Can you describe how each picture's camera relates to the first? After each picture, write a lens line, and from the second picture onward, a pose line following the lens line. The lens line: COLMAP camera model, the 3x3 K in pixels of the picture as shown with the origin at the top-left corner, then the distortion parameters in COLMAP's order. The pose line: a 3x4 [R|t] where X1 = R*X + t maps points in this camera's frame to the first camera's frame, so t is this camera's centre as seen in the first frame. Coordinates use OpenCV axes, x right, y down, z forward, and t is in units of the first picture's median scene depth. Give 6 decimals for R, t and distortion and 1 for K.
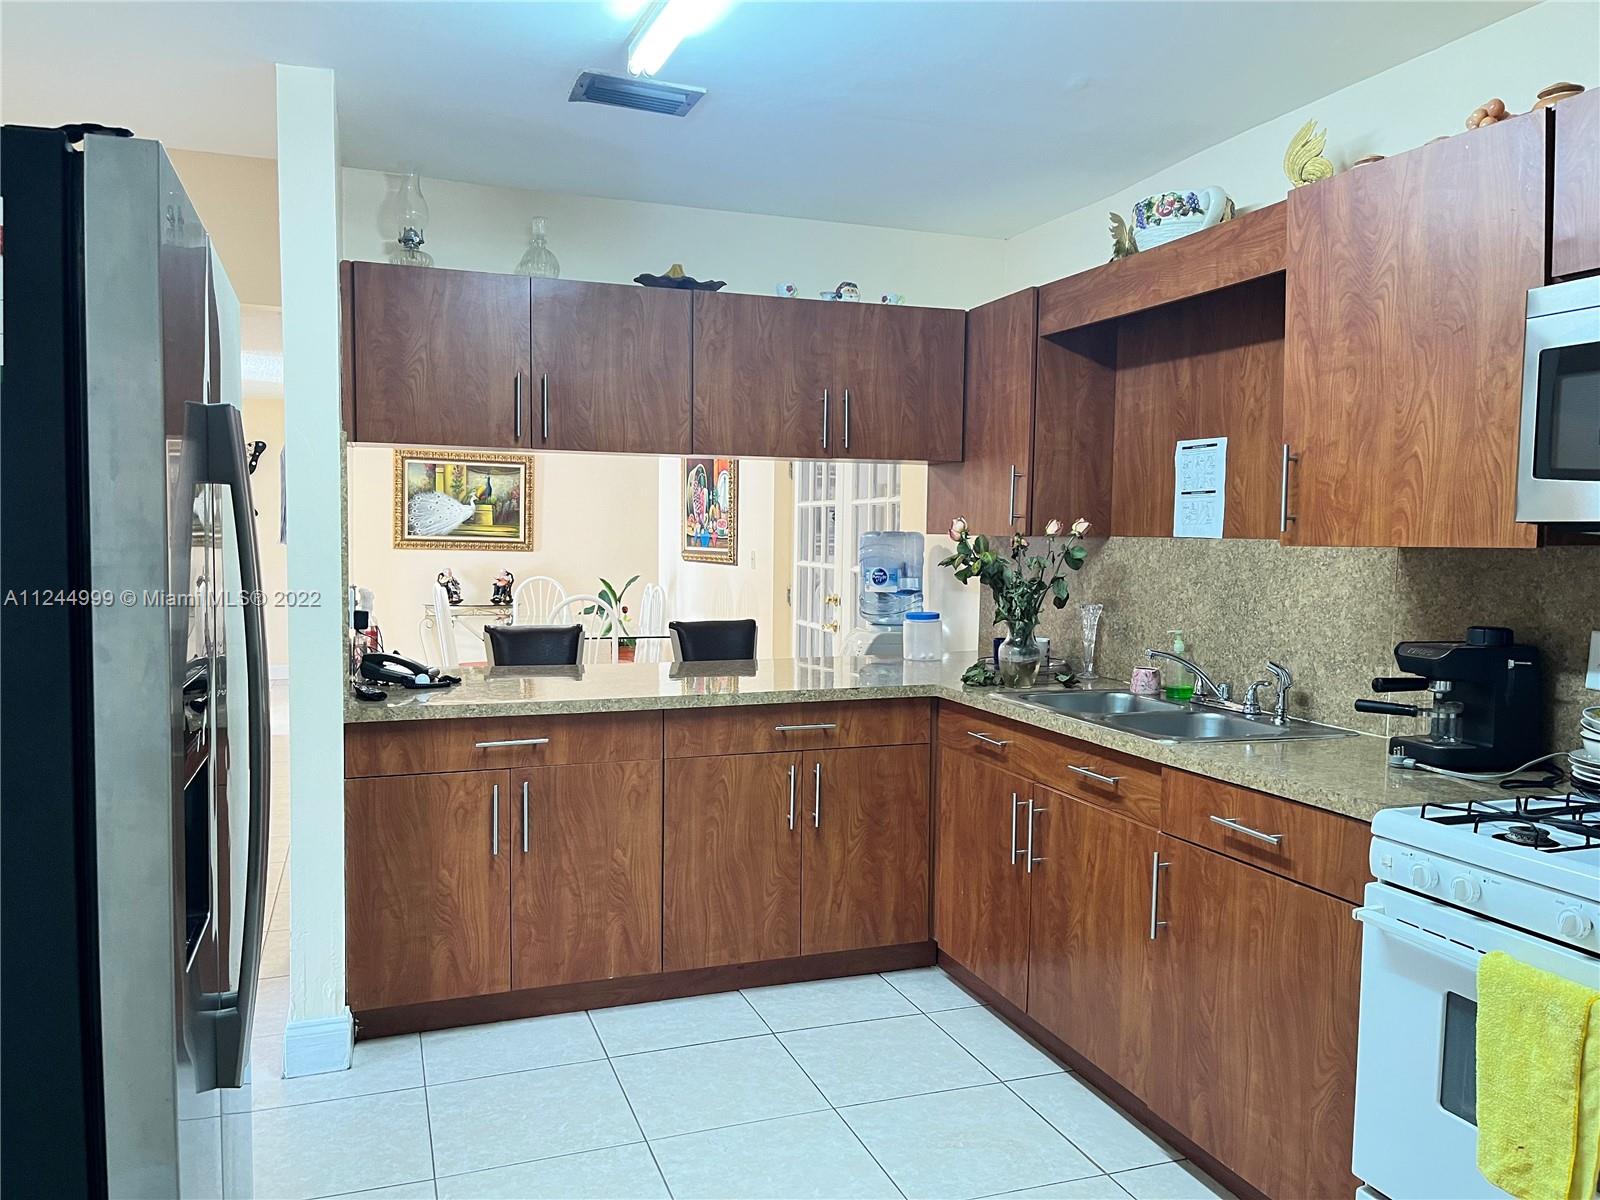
lens RADIAL K [[1201.5, 0, 806.4], [0, 1201.5, 608.4], [0, 0, 1]] dist [0.050677, -0.067961]
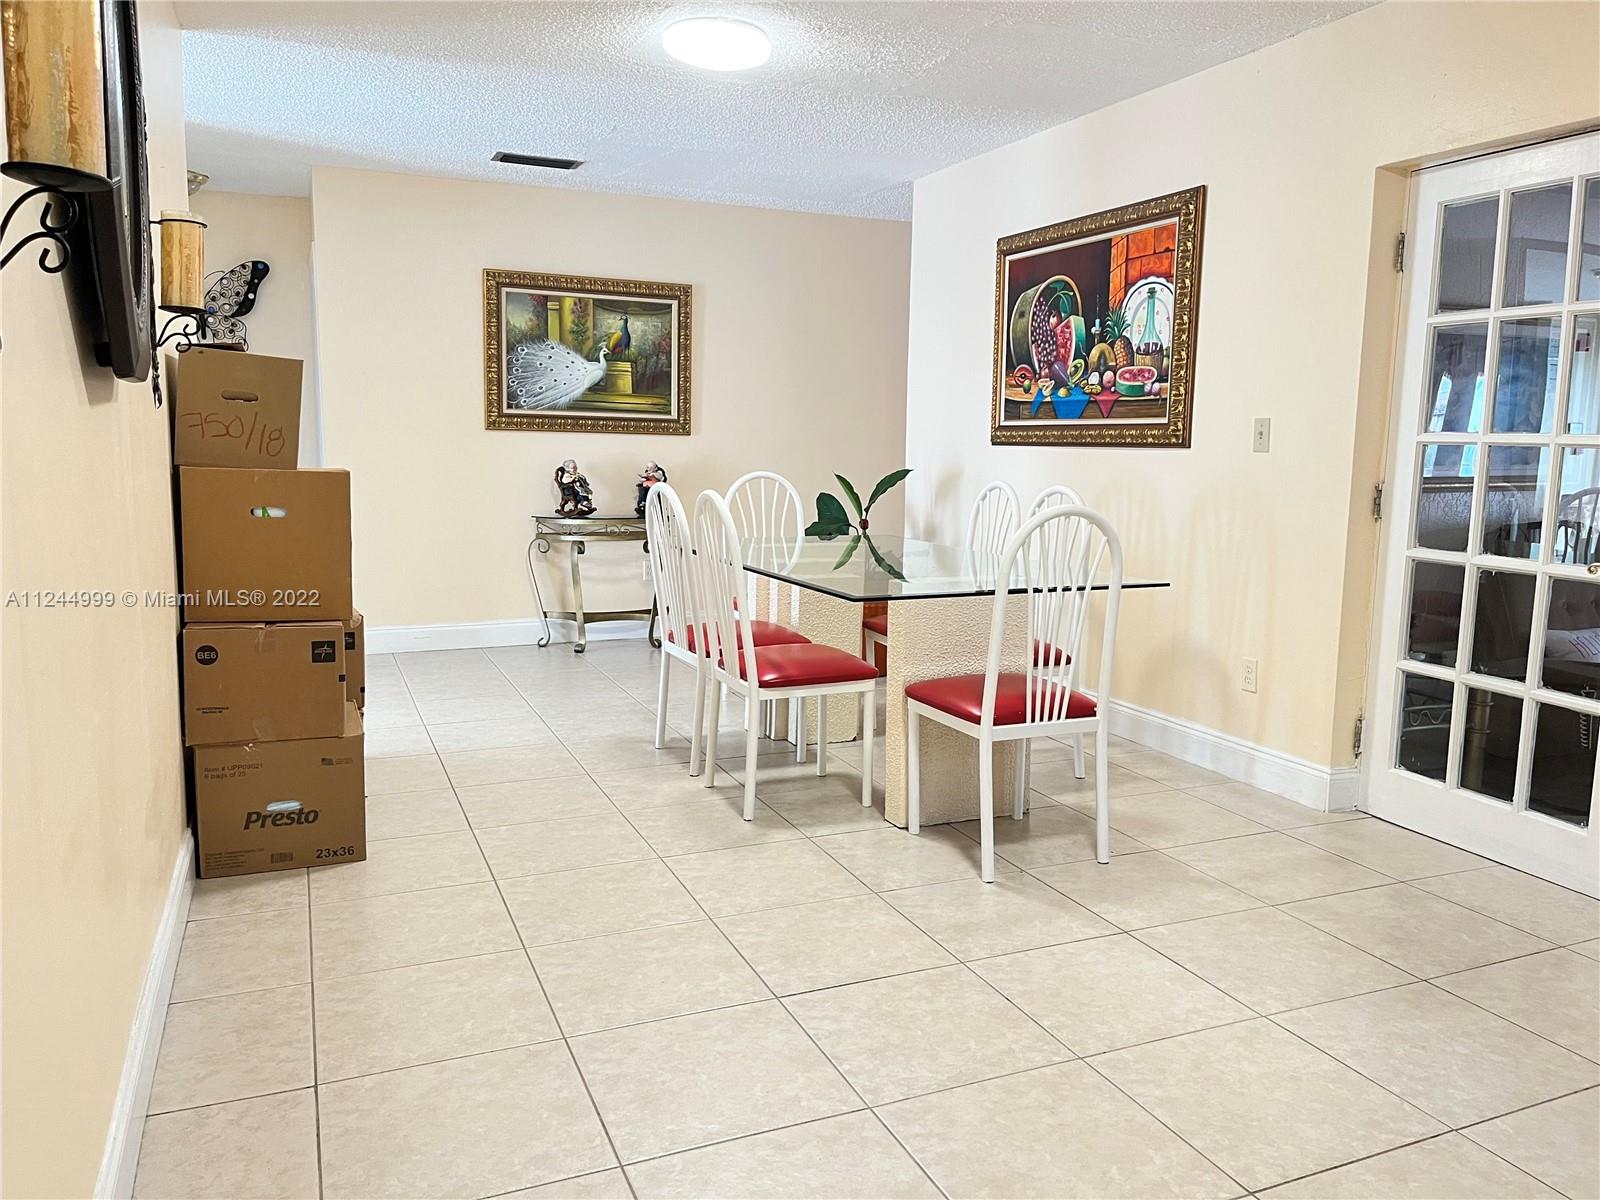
lens RADIAL K [[1201.5, 0, 817.1], [0, 1201.5, 603.4], [0, 0, 1]] dist [0.050677, -0.067961]
pose [[0.998212, -0.010707, 0.058803, -0.559072], [0.006120, 0.996962, 0.077643, -0.016722], [-0.059456, -0.077145, 0.995246, 0.942892]]
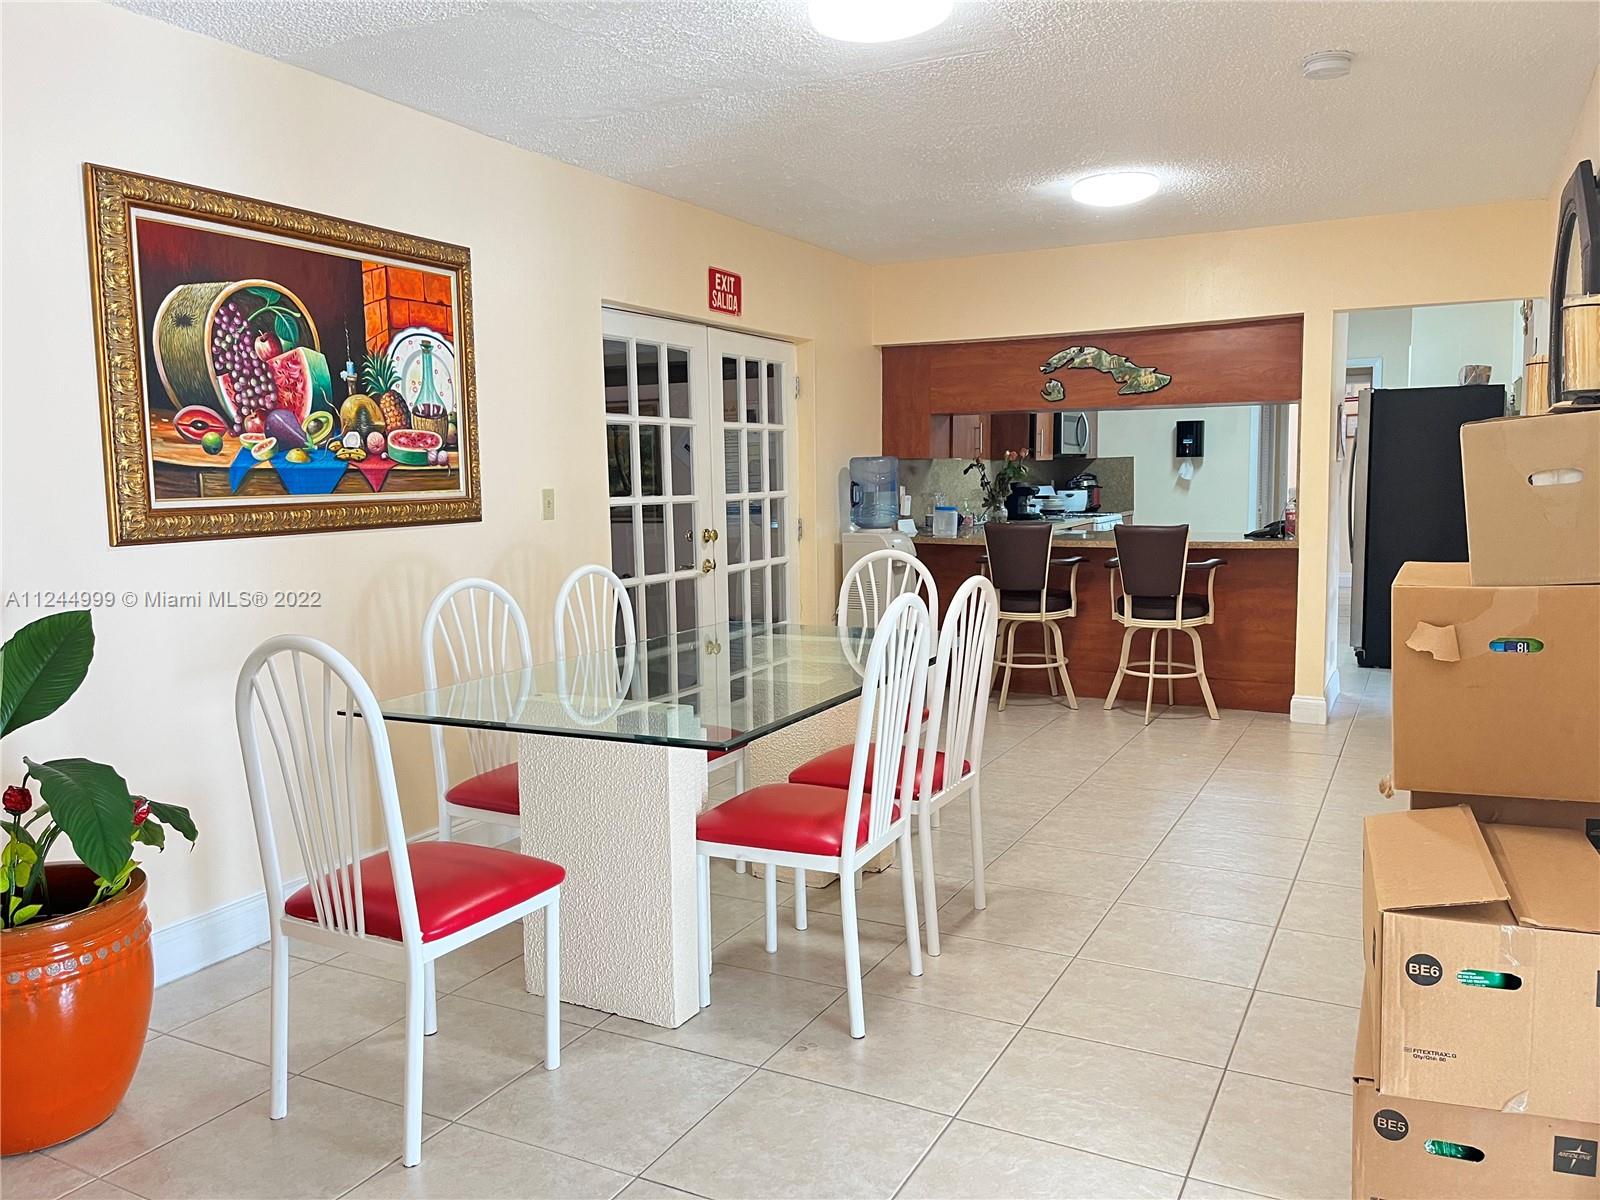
lens RADIAL K [[1201.5, 0, 800.7], [0, 1201.5, 602.9], [0, 0, 1]] dist [0.050677, -0.067961]
pose [[-0.670029, -0.083459, 0.737629, -1.159368], [0.053955, 0.985557, 0.160521, -0.164314], [-0.740372, 0.147353, -0.655848, 2.643733]]
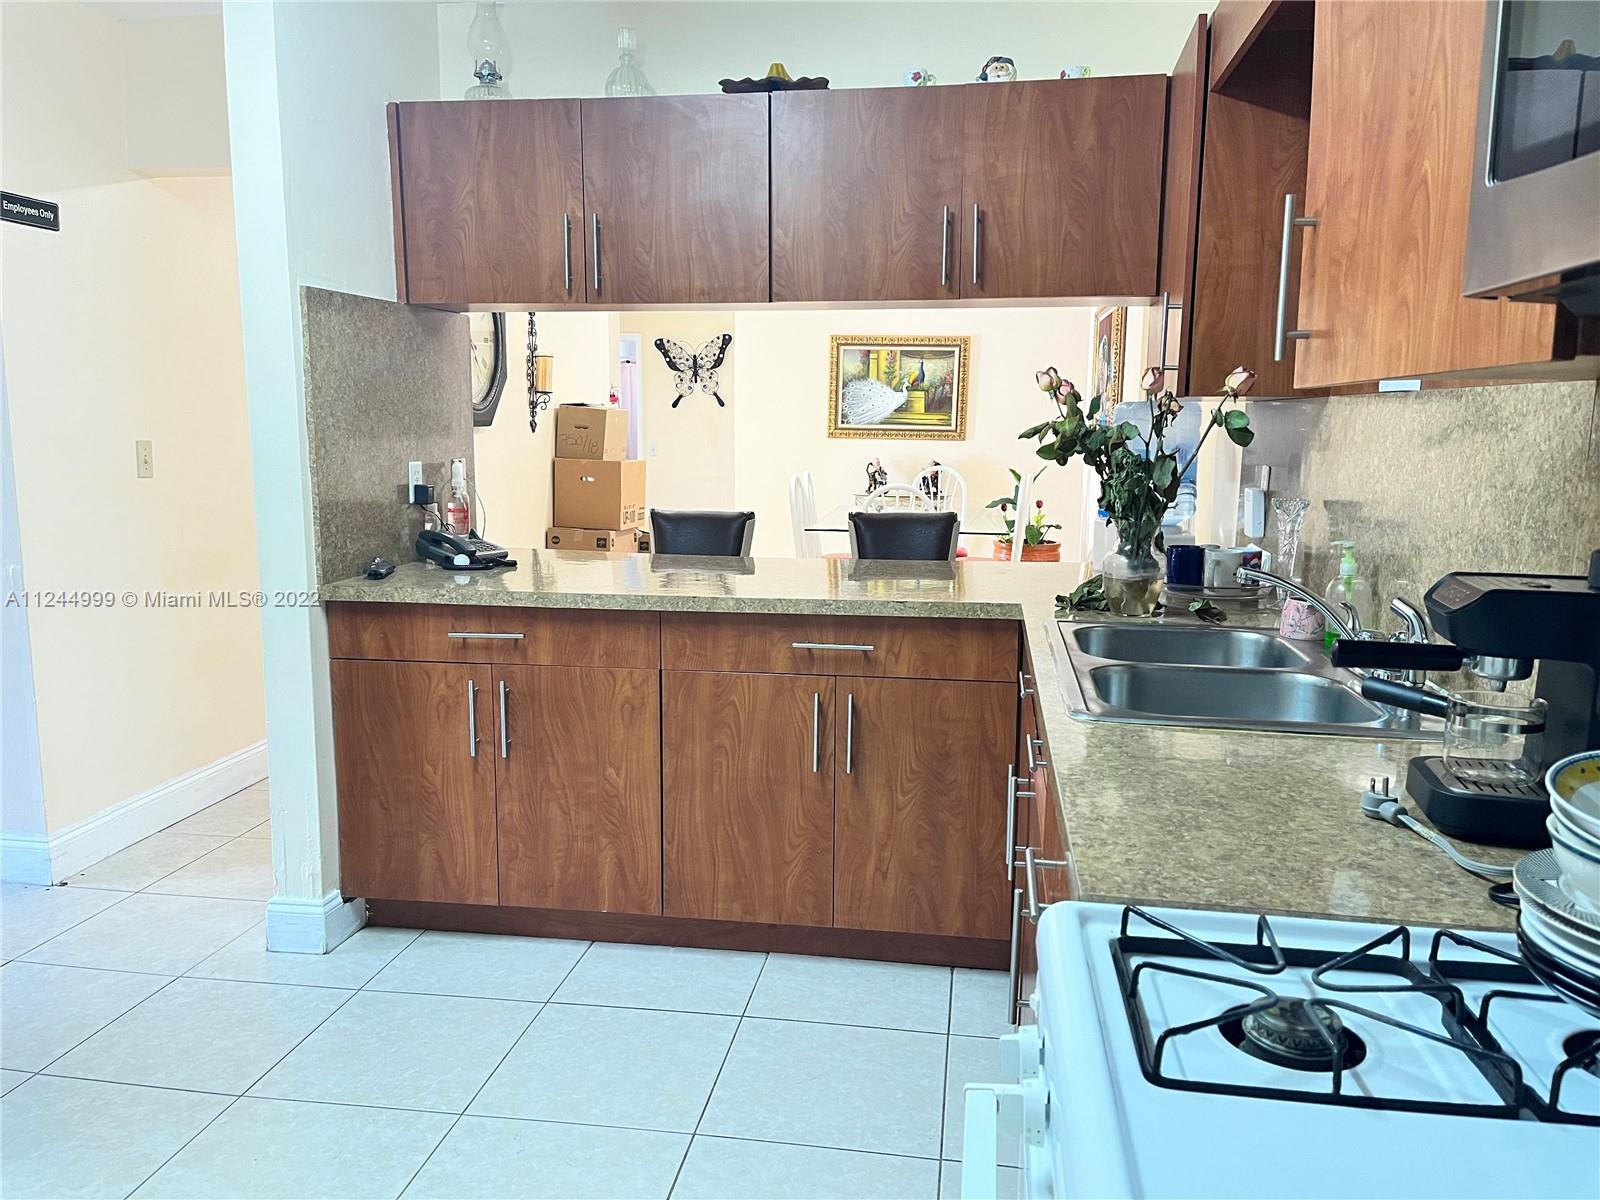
lens RADIAL K [[1201.5, 0, 807.9], [0, 1201.5, 607.3], [0, 0, 1]] dist [0.050677, -0.067961]
pose [[0.878028, 0.067960, -0.473759, 0.342296], [-0.028265, 0.995503, 0.090419, 0.003185], [0.477773, -0.065999, 0.876000, 0.297581]]
